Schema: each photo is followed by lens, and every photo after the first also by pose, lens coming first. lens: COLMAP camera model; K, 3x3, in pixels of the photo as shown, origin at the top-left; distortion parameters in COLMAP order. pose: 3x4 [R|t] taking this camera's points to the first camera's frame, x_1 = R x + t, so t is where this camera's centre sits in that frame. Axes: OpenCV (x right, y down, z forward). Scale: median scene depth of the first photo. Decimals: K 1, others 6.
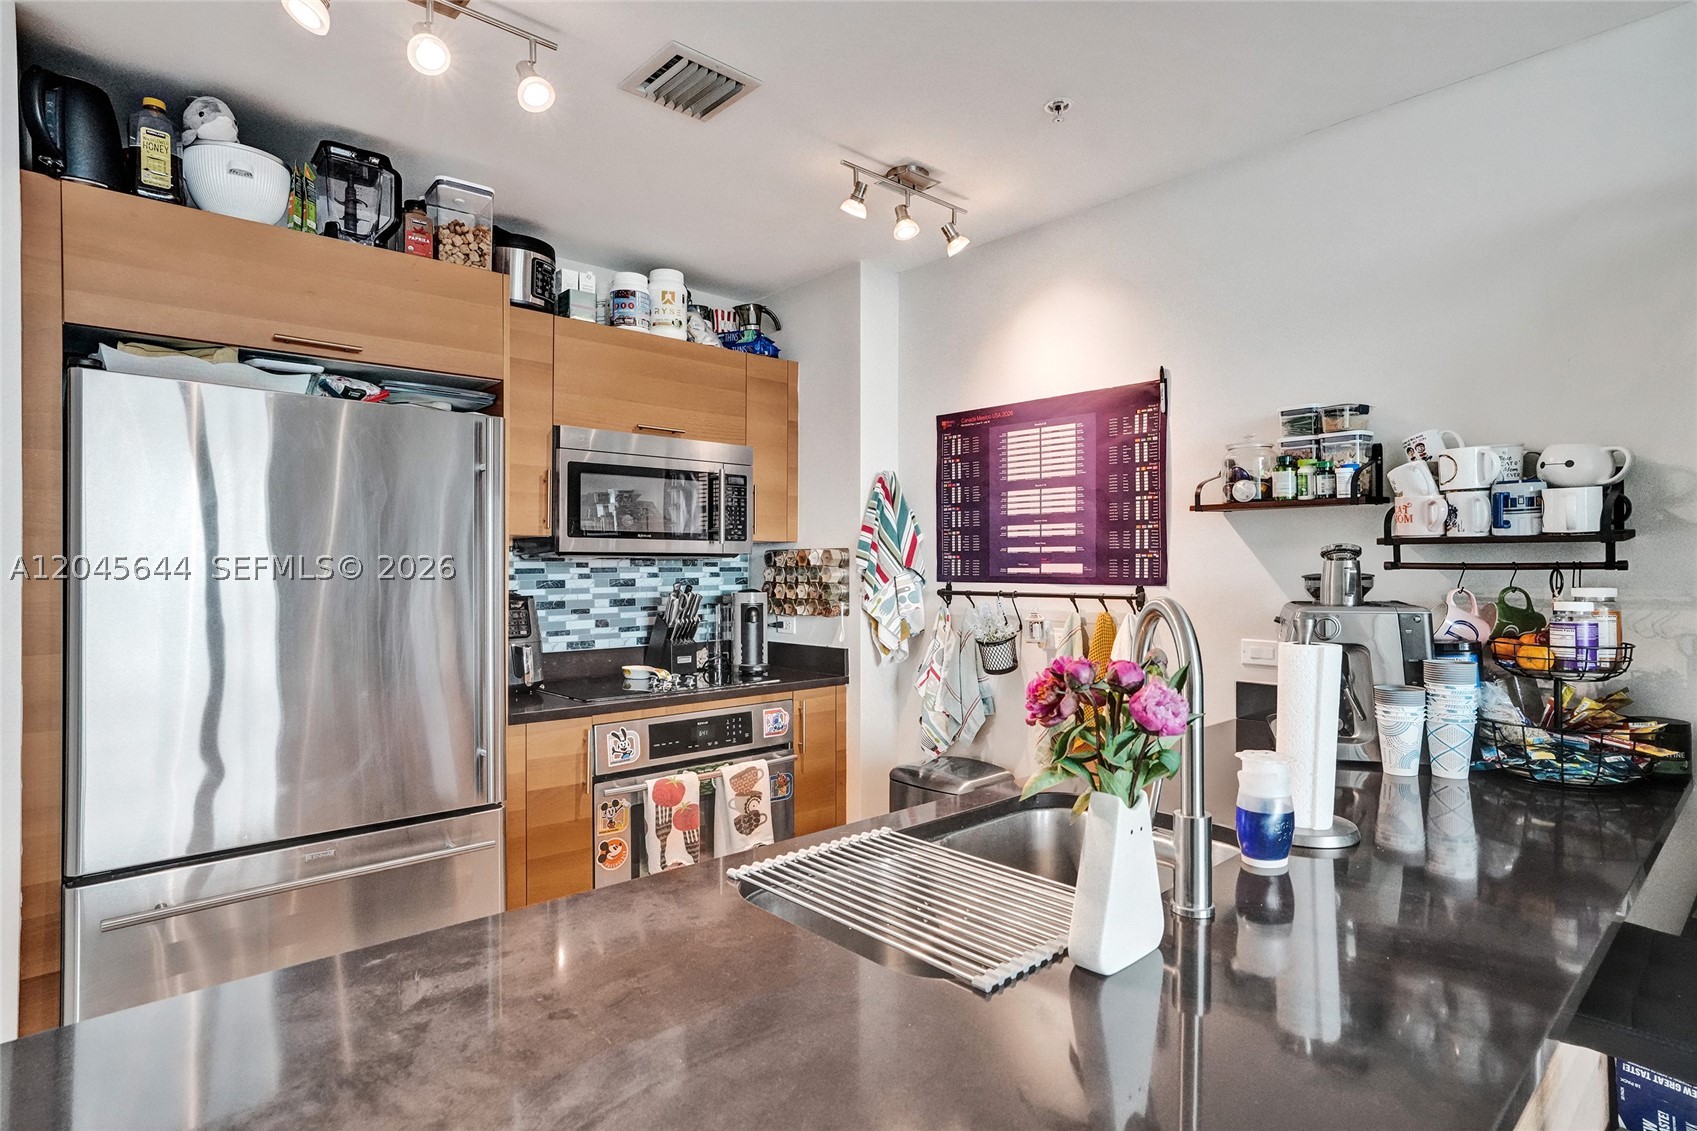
lens RADIAL K [[871.7, 0, 837.6], [0, 871.7, 556.0], [0, 0, 1]] dist [-0.006697, 0.001177]
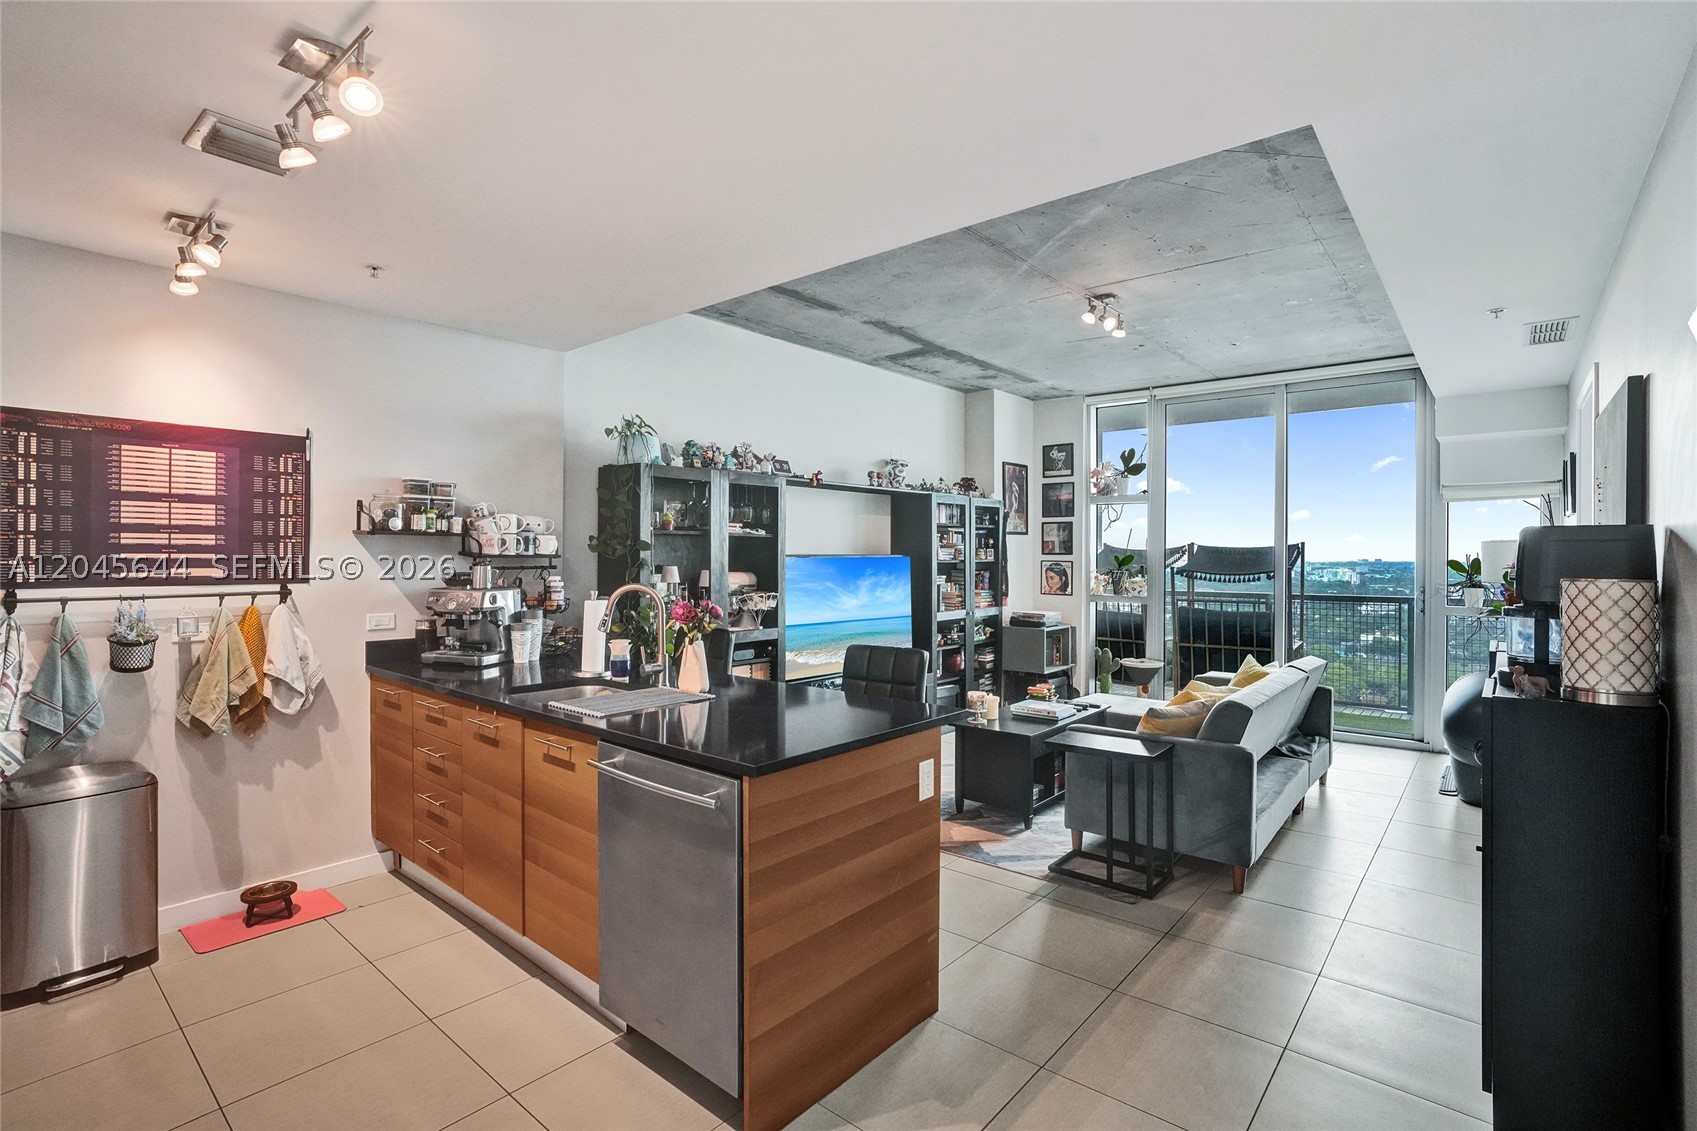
lens RADIAL K [[794.3, 0, 907.3], [0, 794.3, 575.4], [0, 0, 1]] dist [-0.004603, 0.005974]
pose [[-0.160423, -0.020087, 0.986844, -0.954461], [-0.011054, 0.999767, 0.018553, -0.012175], [-0.986986, -0.007933, -0.160608, 0.219911]]
